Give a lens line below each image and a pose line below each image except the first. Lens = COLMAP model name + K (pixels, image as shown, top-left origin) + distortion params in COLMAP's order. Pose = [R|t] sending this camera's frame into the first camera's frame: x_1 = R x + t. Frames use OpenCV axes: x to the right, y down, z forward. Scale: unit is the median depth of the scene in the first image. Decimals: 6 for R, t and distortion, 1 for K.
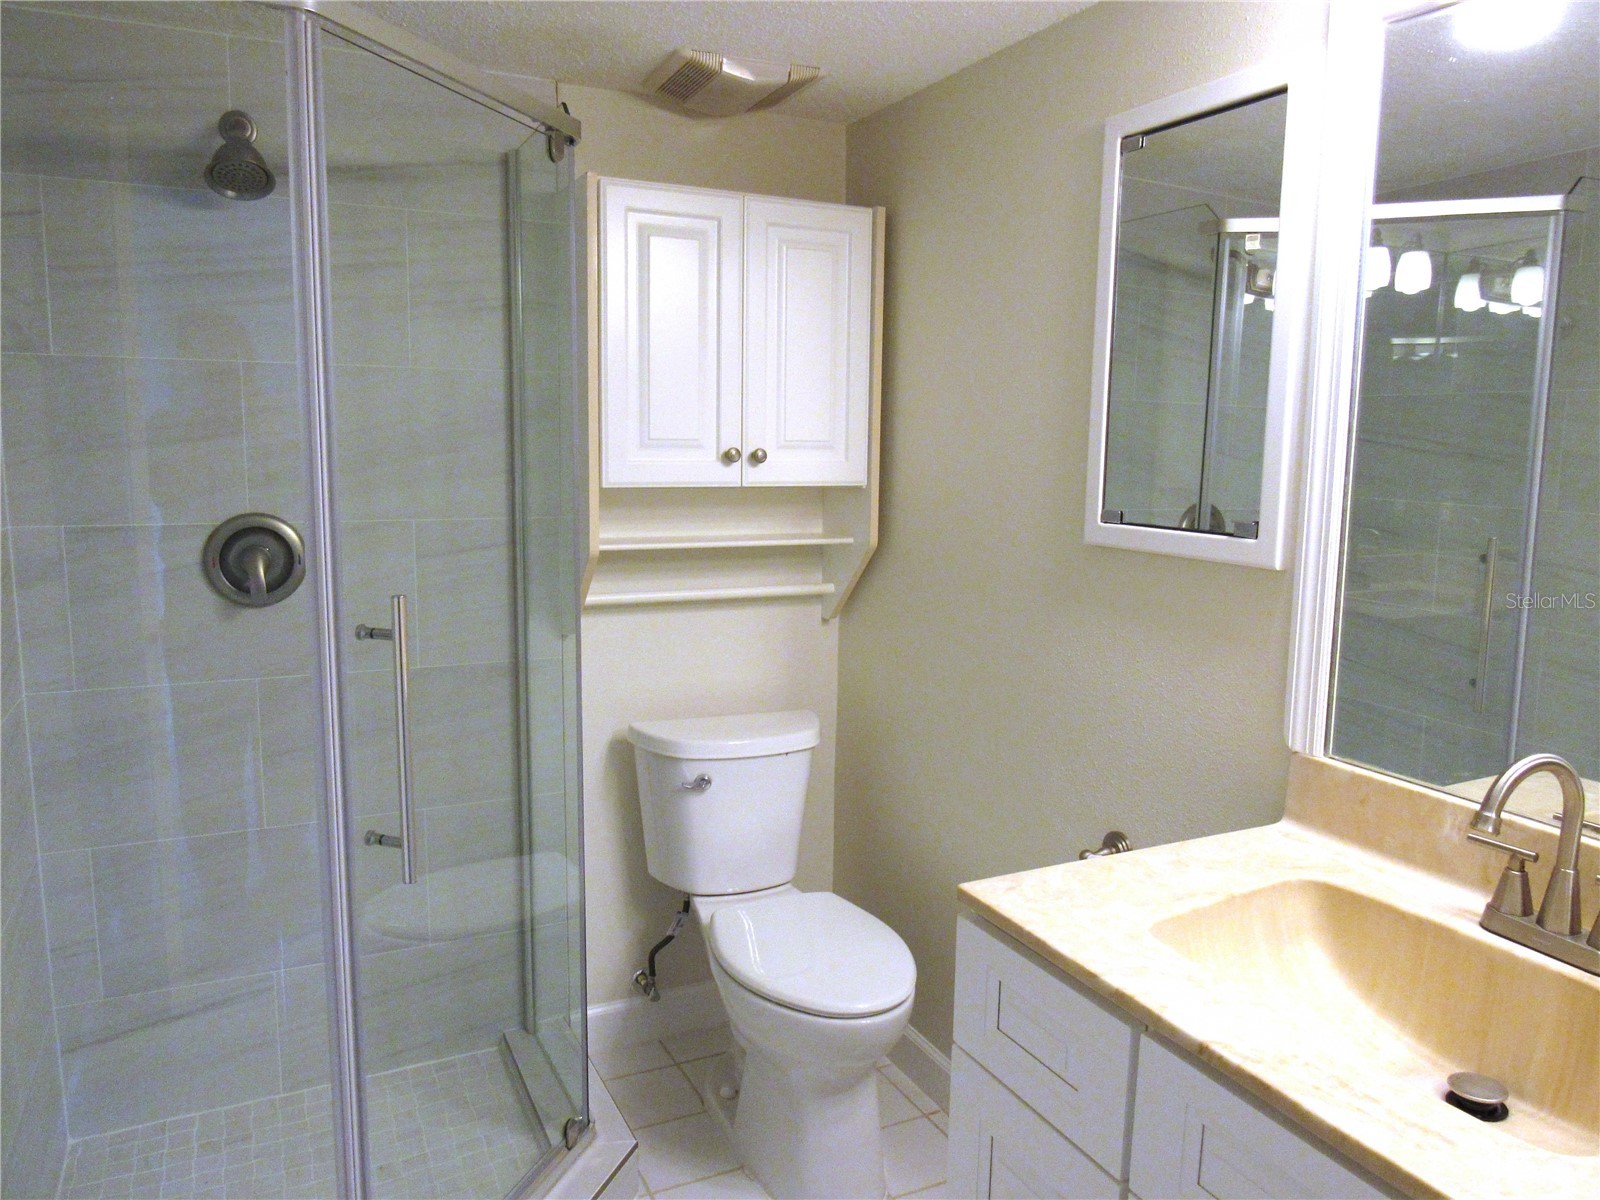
lens RADIAL K [[1147.9, 0, 803.1], [0, 1147.9, 599.3], [0, 0, 1]] dist [-0.024489, 0.004737]
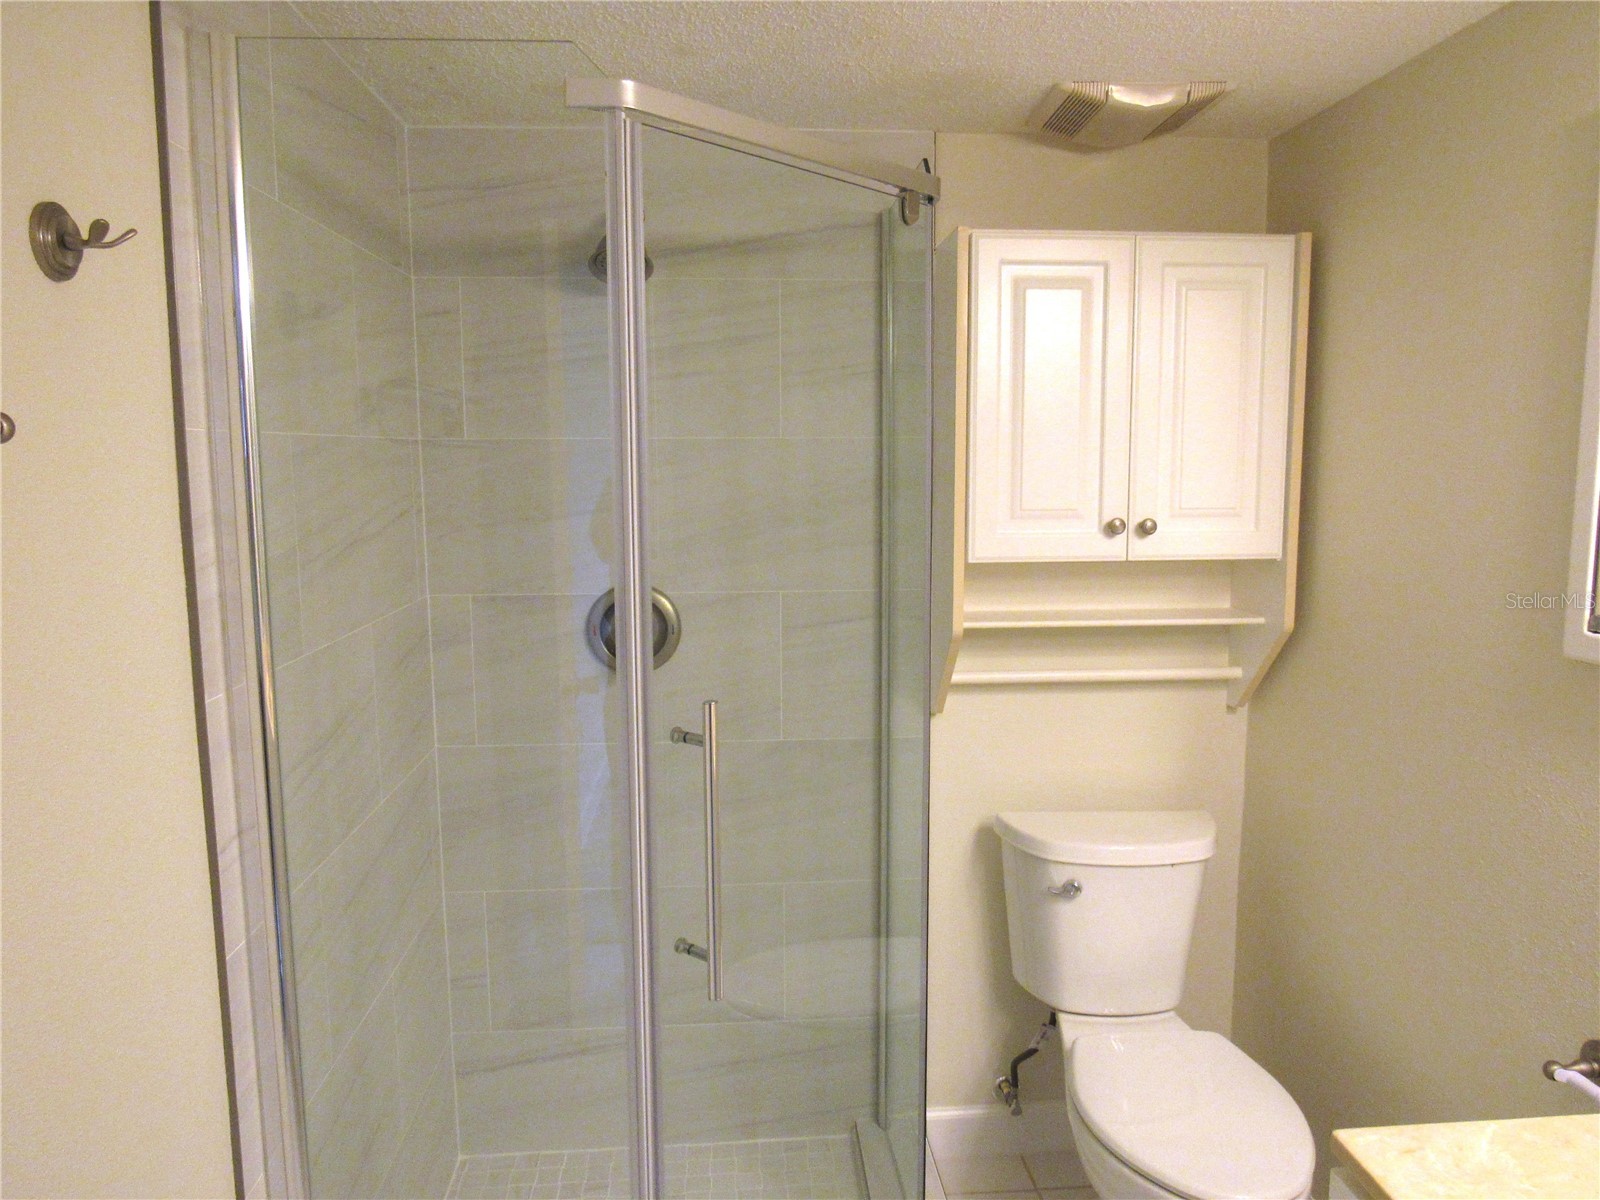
lens RADIAL K [[1147.9, 0, 799.0], [0, 1147.9, 601.9], [0, 0, 1]] dist [-0.024489, 0.004737]
pose [[0.926723, 0.028110, -0.374693, 0.044551], [-0.034662, 0.999341, -0.010758, -0.048261], [0.374144, 0.022957, 0.927086, 0.084250]]
